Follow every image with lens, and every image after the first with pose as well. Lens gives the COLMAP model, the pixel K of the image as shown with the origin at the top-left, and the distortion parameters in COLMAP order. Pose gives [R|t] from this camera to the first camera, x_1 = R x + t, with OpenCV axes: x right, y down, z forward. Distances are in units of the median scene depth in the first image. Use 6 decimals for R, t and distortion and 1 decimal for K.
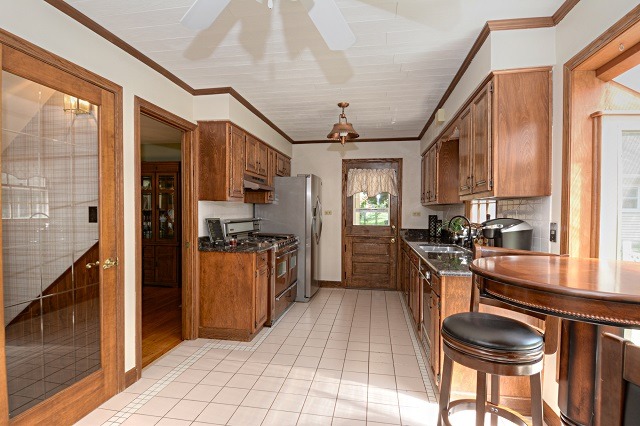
lens RADIAL K [[332.1, 0, 318.1], [0, 332.1, 214.9], [0, 0, 1]] dist [-0.001314, -0.000553]
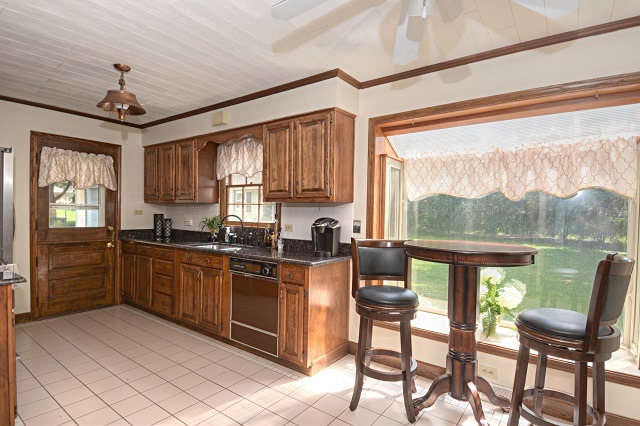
lens RADIAL K [[332.1, 0, 317.8], [0, 332.1, 216.8], [0, 0, 1]] dist [-0.001314, -0.000553]
pose [[0.452317, -0.010325, 0.891798, -0.270011], [-0.004182, 0.999897, 0.013697, -0.004915], [-0.891848, -0.009925, 0.452227, 0.180906]]
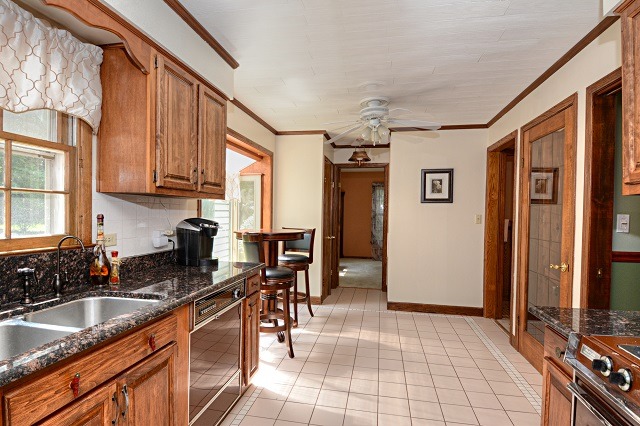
lens RADIAL K [[332.1, 0, 317.7], [0, 332.1, 212.0], [0, 0, 1]] dist [-0.001314, -0.000553]
pose [[-0.999598, -0.021855, 0.018088, 0.063701], [-0.021529, 0.999606, 0.018019, -0.014697], [-0.018475, 0.017622, -0.999674, 0.873018]]
